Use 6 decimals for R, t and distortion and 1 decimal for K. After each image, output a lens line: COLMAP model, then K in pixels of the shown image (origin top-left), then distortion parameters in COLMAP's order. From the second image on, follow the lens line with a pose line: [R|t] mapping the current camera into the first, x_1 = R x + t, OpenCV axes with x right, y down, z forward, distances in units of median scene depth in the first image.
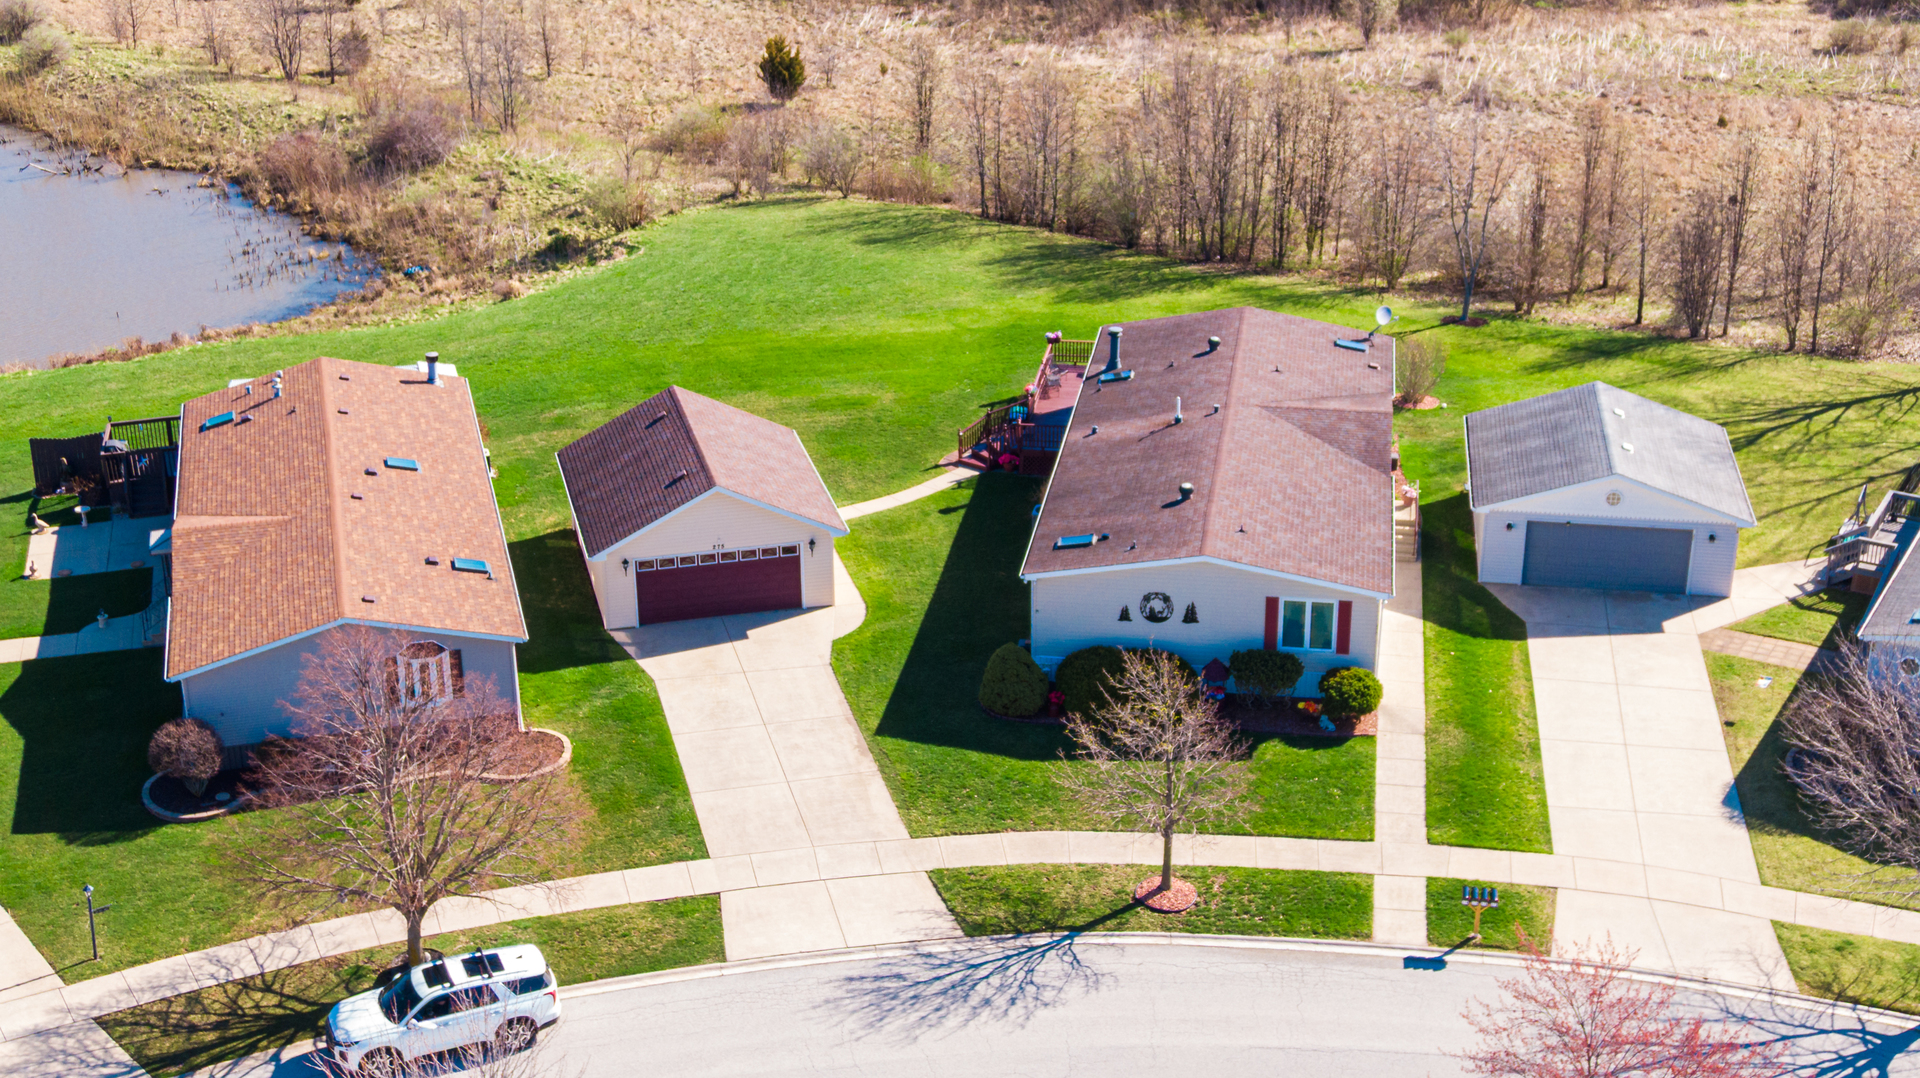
lens RADIAL K [[2578.6, 0, 955.4], [0, 2578.6, 539.6], [0, 0, 1]] dist [0.154223, -0.786073]
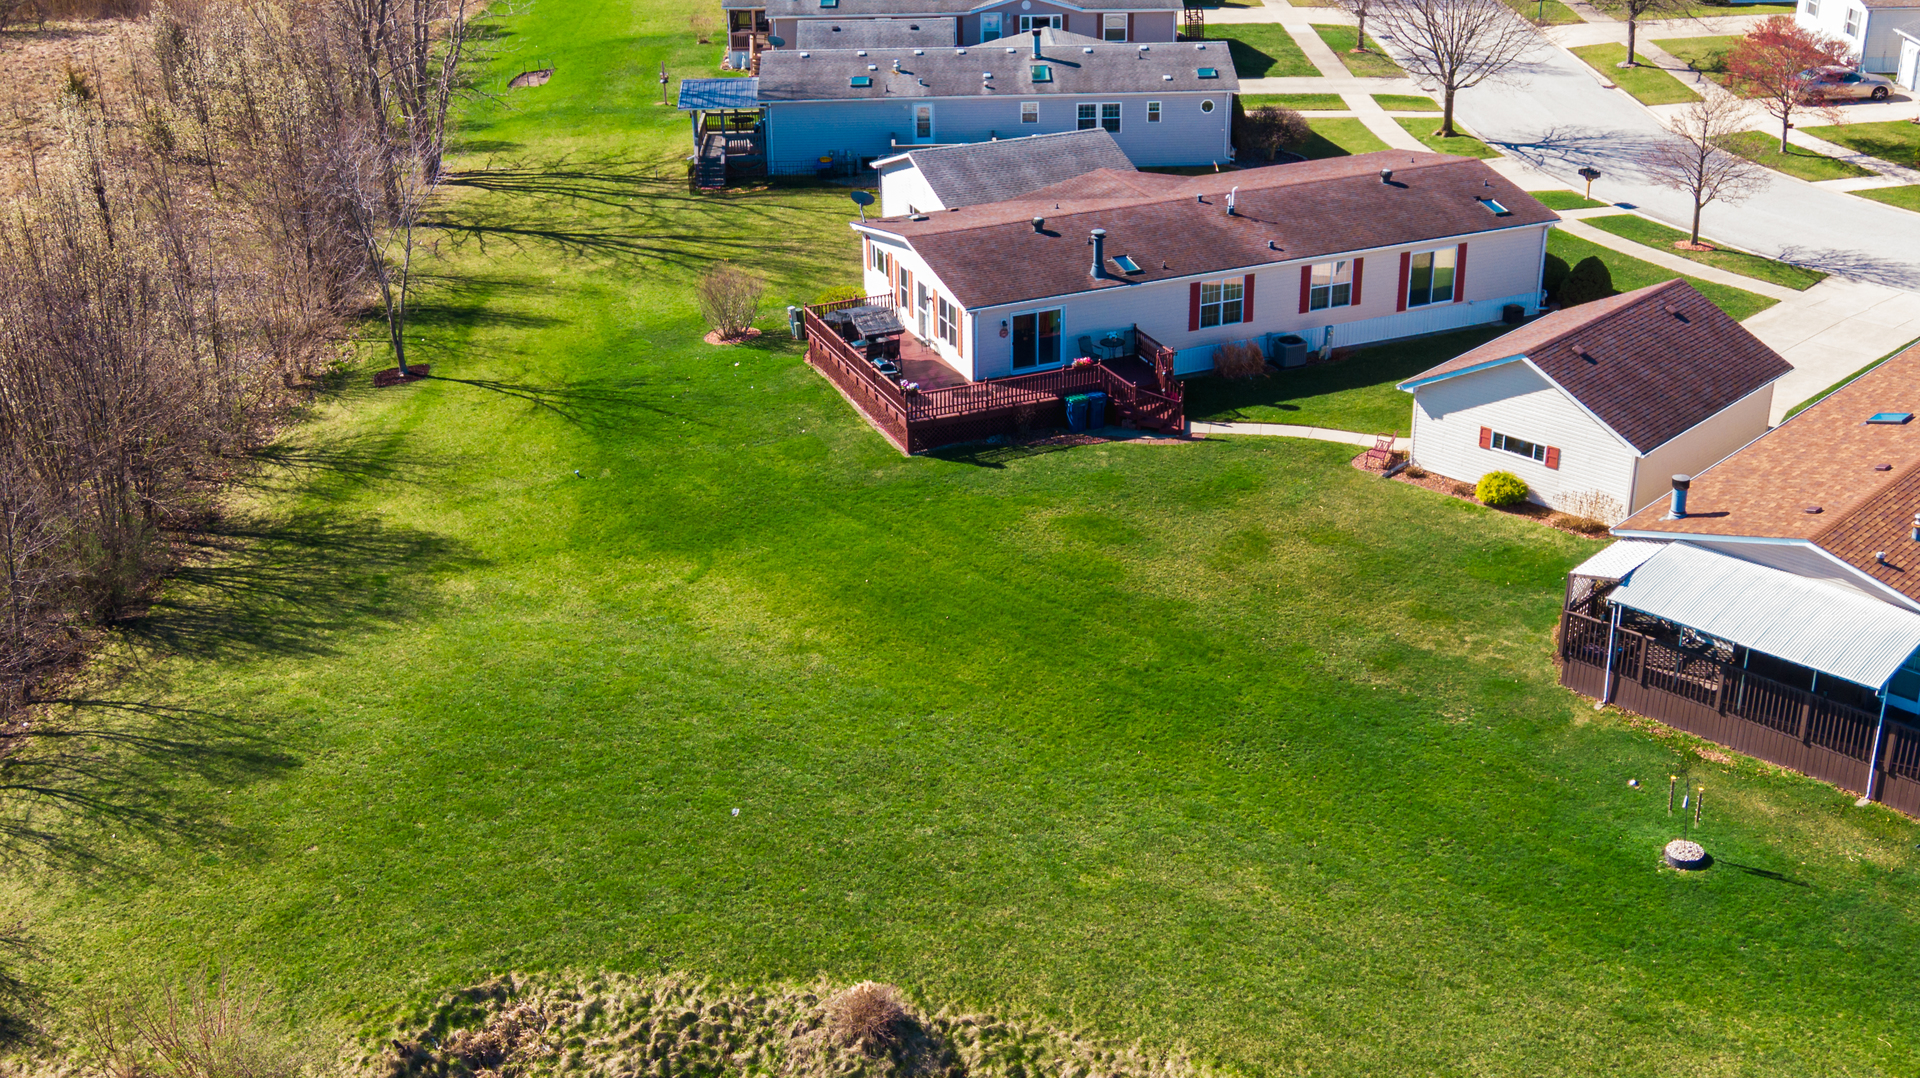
lens RADIAL K [[2163.9, 0, 960.0], [0, 2163.9, 539.0], [0, 0, 1]] dist [0.021435, -0.017334]
pose [[-0.521372, -0.346593, 0.779772, -0.676447], [0.349138, 0.747171, 0.565543, -0.550317], [-0.778636, 0.567106, -0.268545, 1.575179]]
